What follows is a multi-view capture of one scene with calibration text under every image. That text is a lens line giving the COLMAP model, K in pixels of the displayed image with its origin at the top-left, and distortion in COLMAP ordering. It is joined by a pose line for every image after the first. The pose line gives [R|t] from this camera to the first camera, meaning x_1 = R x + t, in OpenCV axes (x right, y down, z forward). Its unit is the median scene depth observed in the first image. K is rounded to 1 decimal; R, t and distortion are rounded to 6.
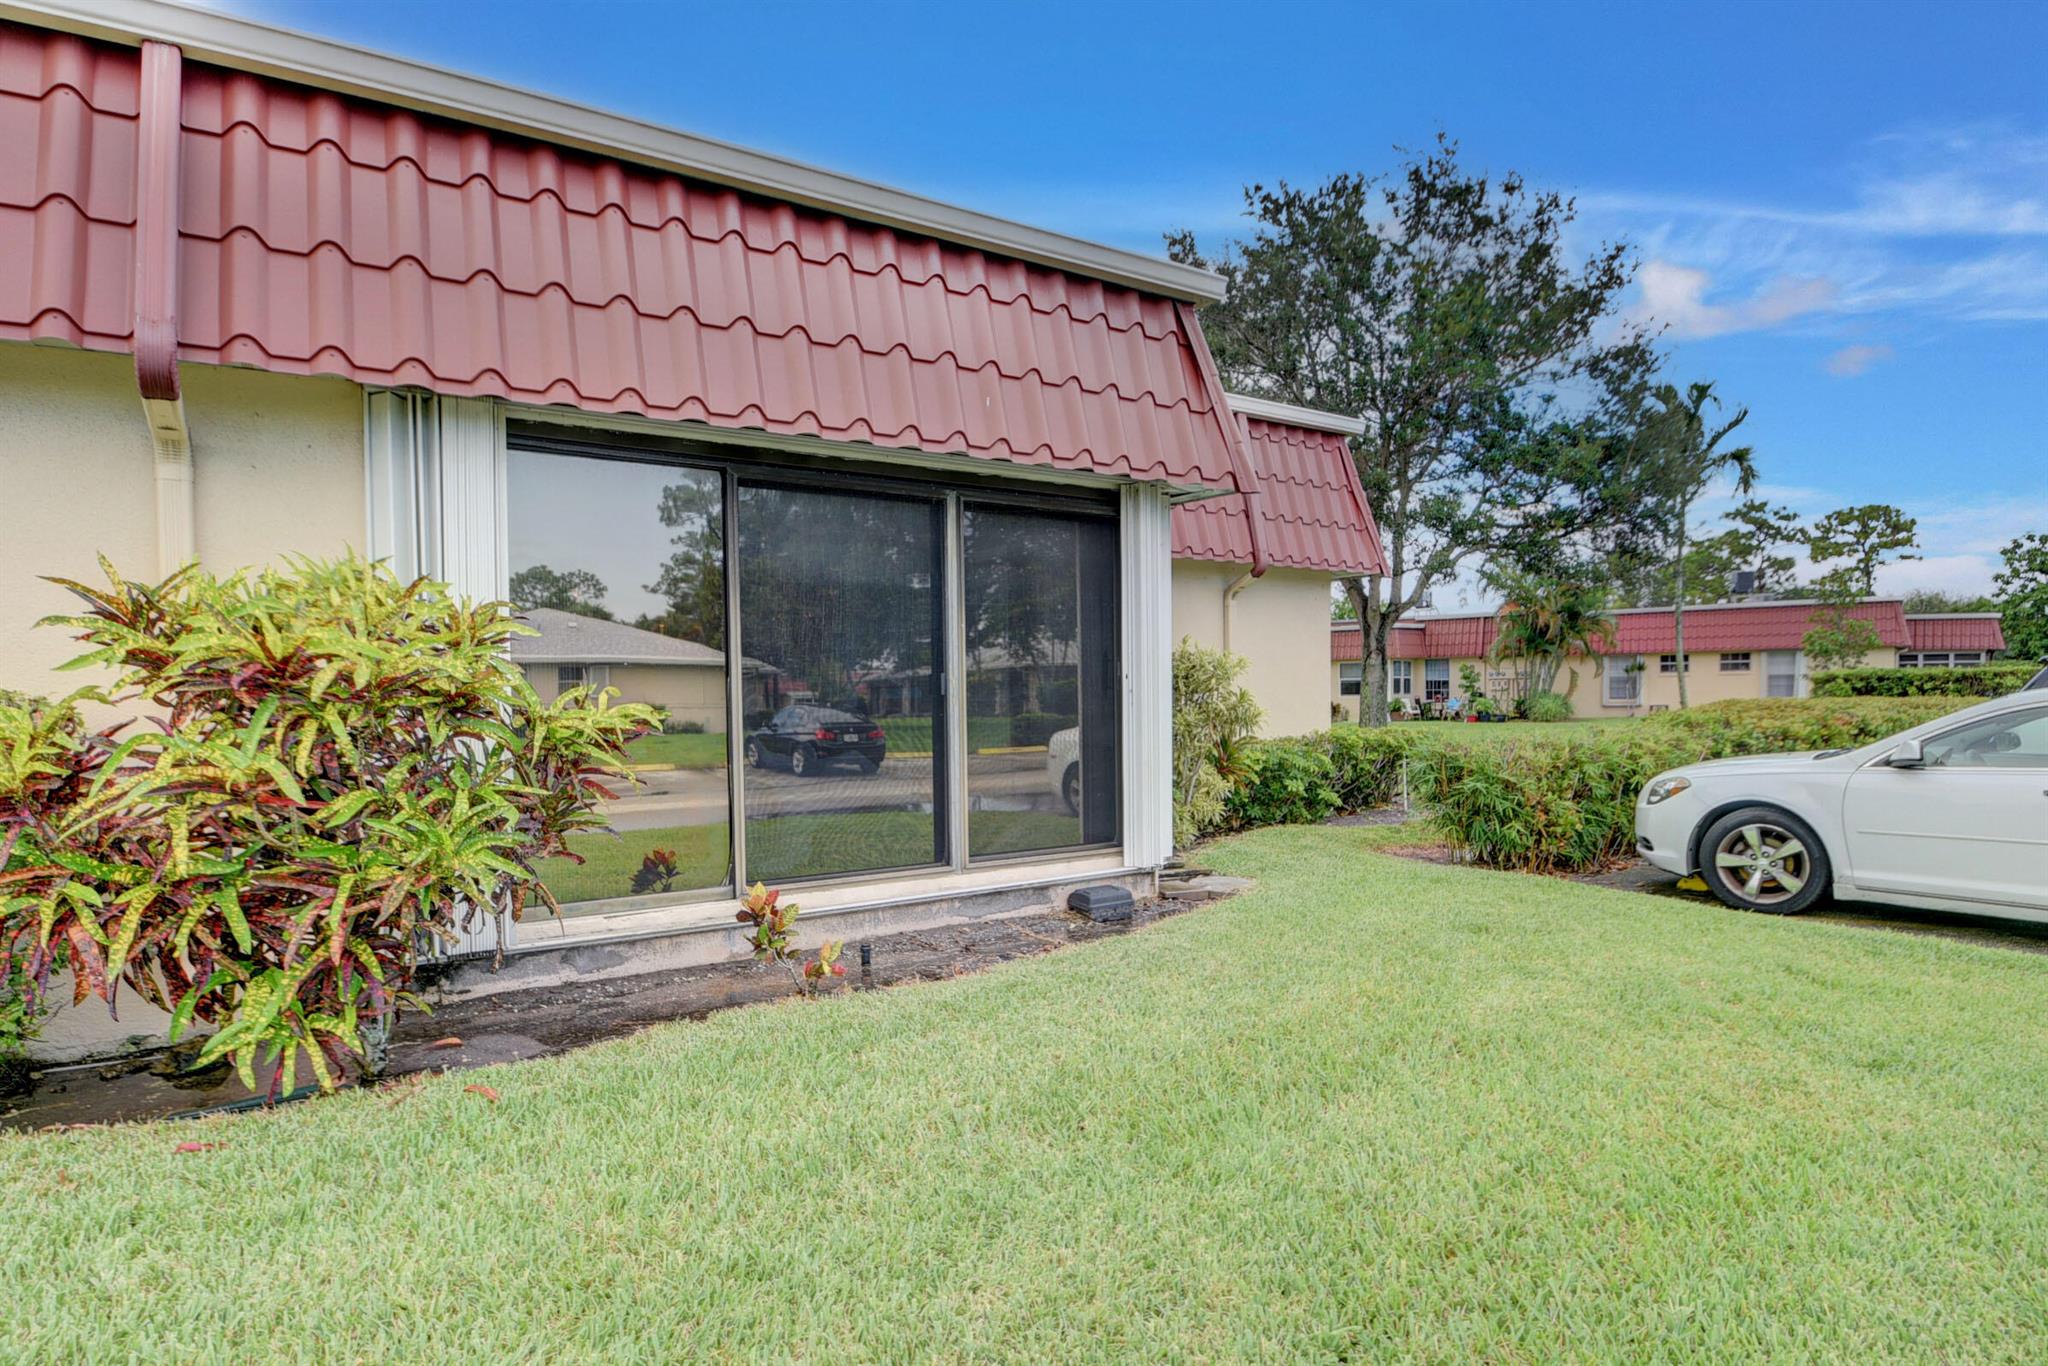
lens RADIAL K [[1093.8, 0, 1024.2], [0, 1093.8, 738.9], [0, 0, 1]] dist [-0.004065, -0.021523]
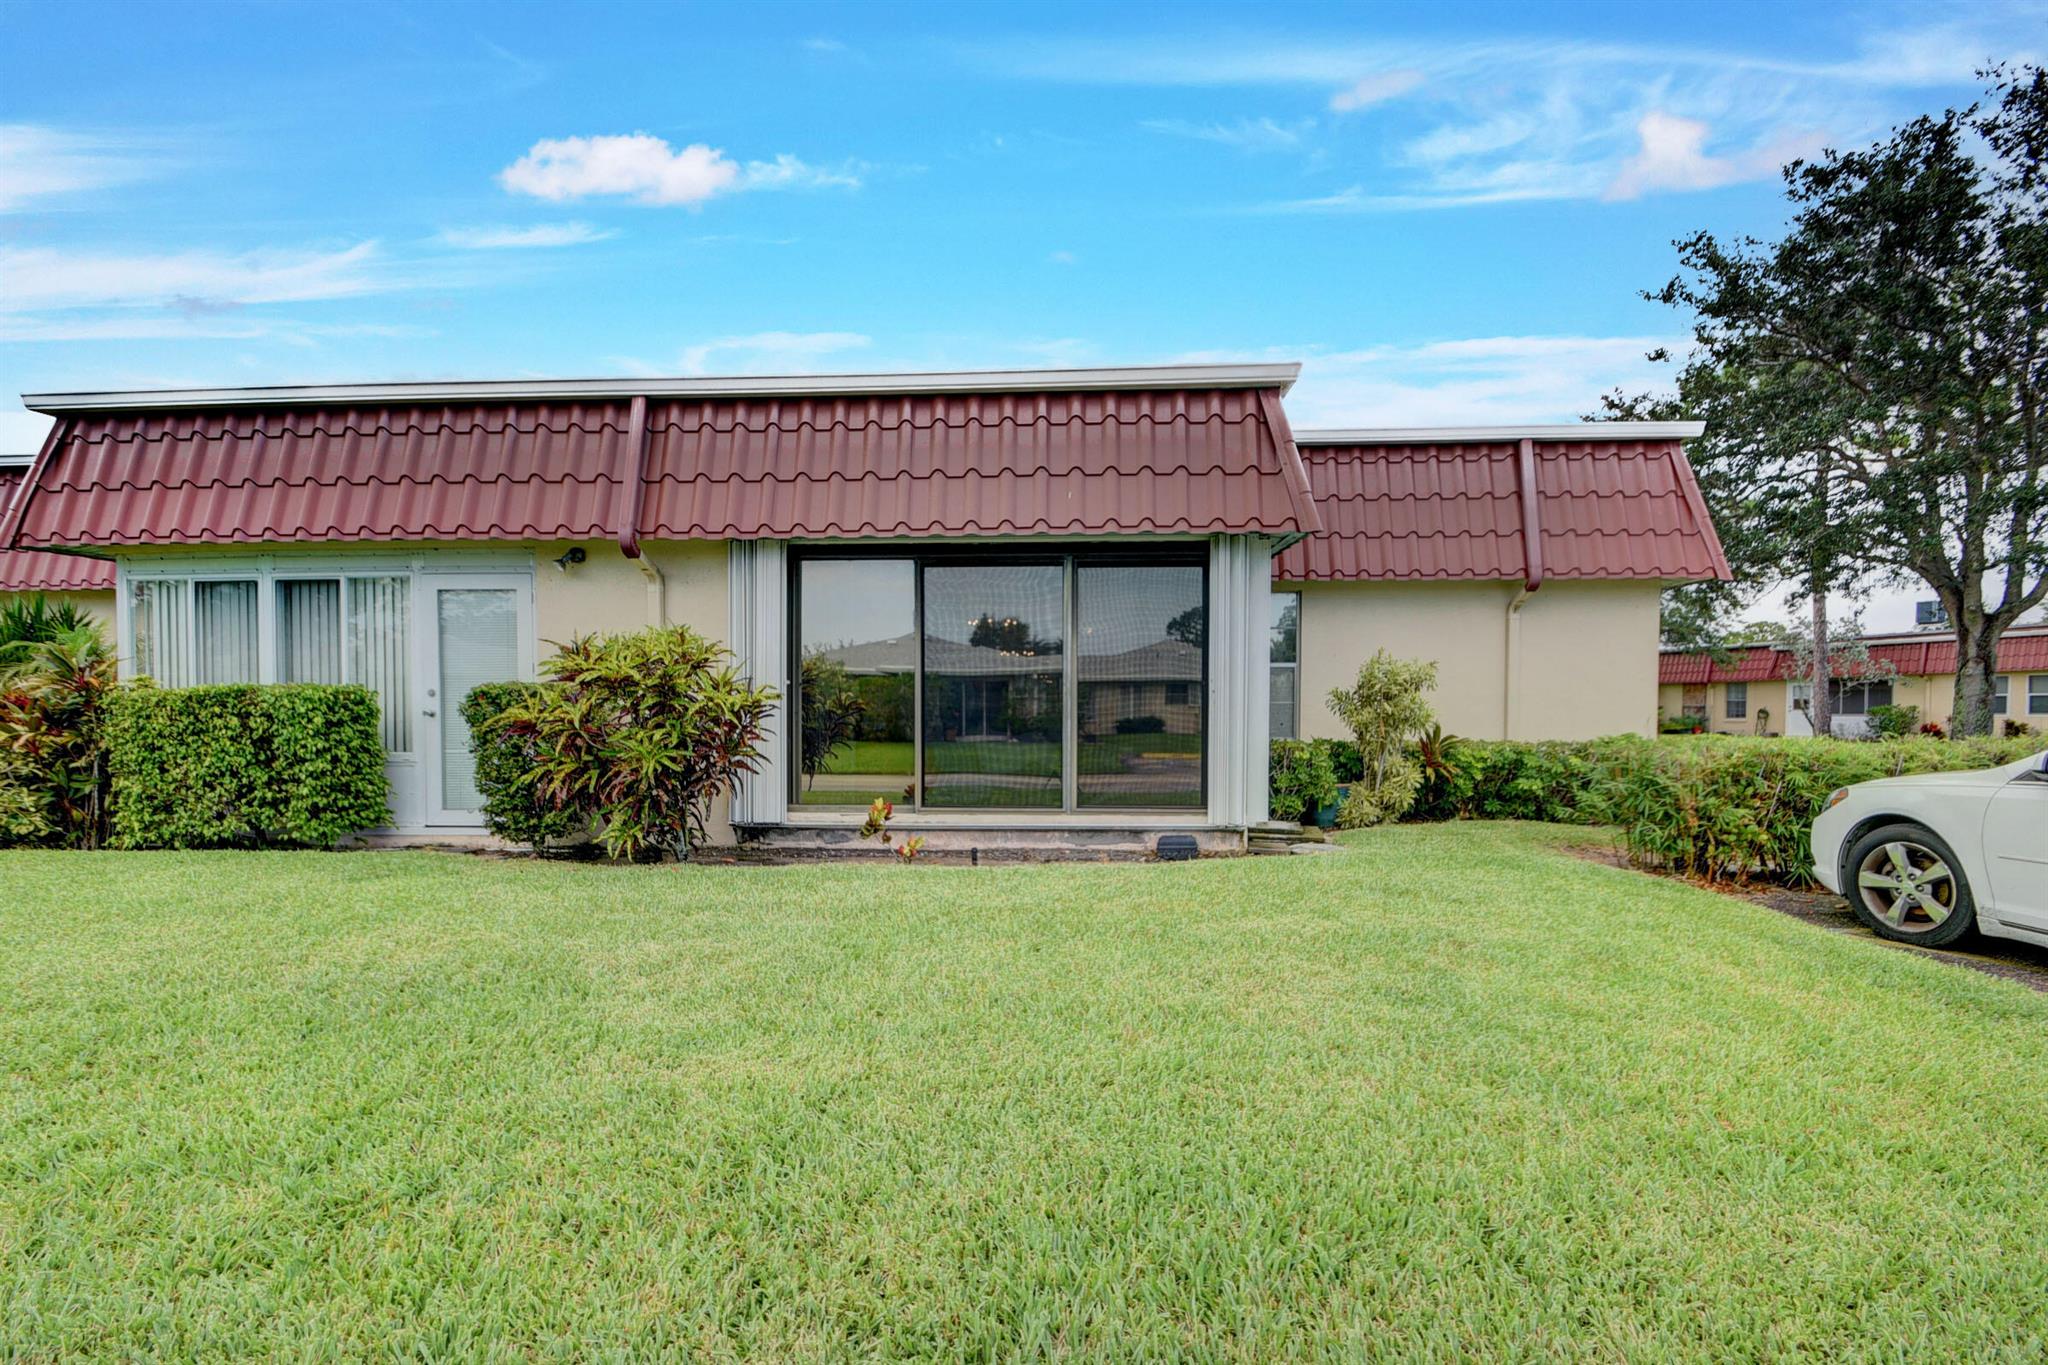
lens RADIAL K [[925.8, 0, 1020.0], [0, 925.8, 739.1], [0, 0, 1]] dist [0.001896, -0.012335]
pose [[0.801154, 0.029986, -0.597706, 0.551024], [-0.034420, 0.999399, 0.004002, 0.016043], [0.597467, 0.017367, 0.801705, -0.037507]]
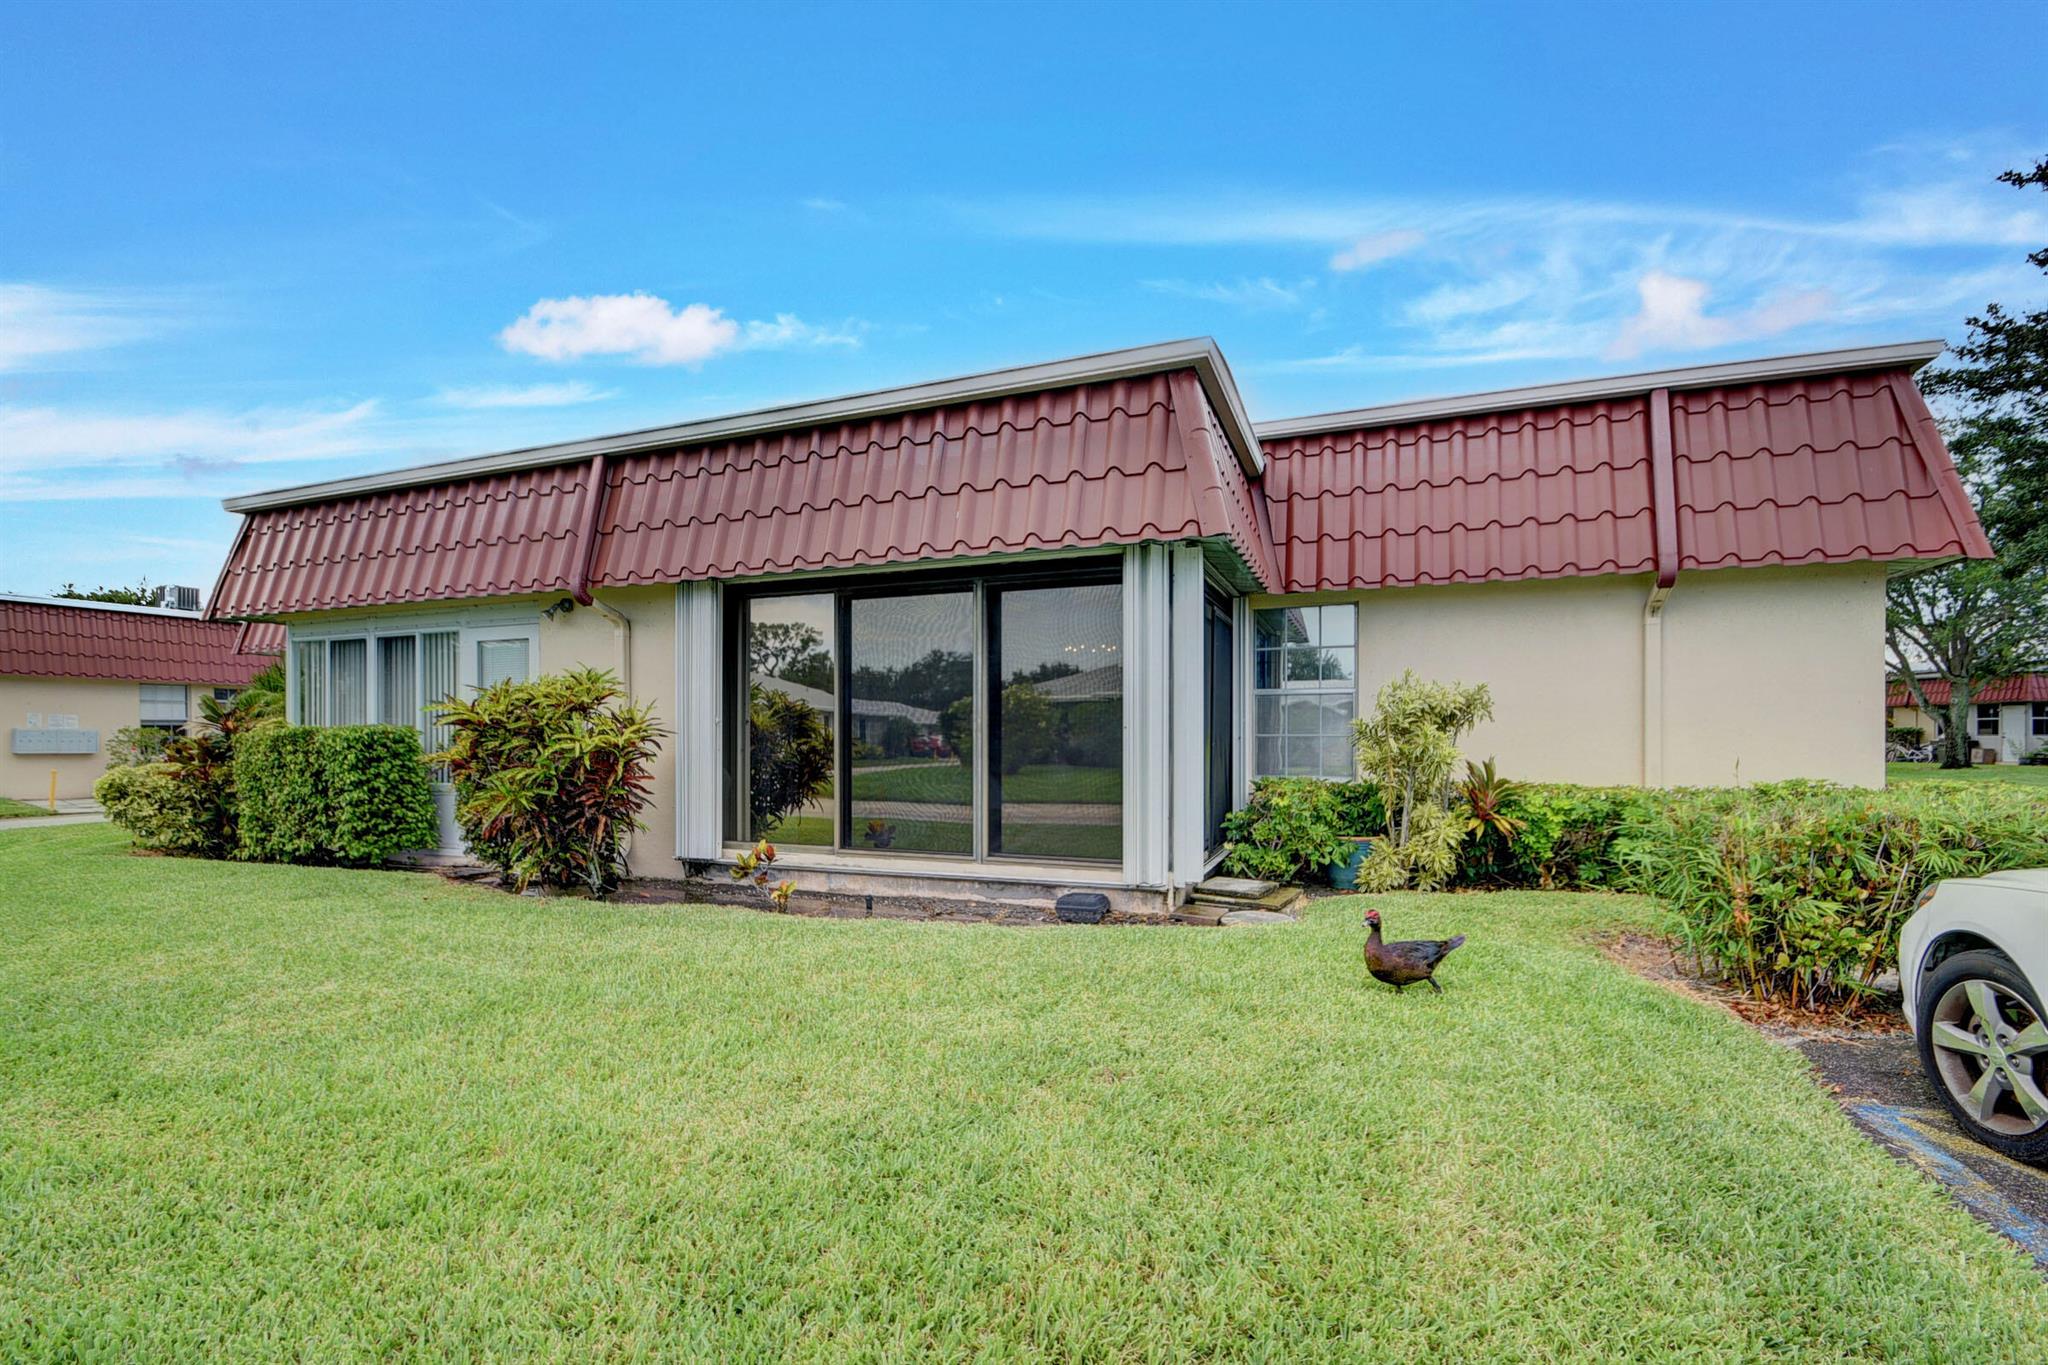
lens RADIAL K [[925.8, 0, 1020.0], [0, 925.8, 739.1], [0, 0, 1]] dist [0.001896, -0.012335]
pose [[0.559467, 0.015123, -0.828714, 0.791293], [-0.037714, 0.999262, -0.007226, -0.020091], [0.827994, 0.035297, 0.559625, 0.349224]]
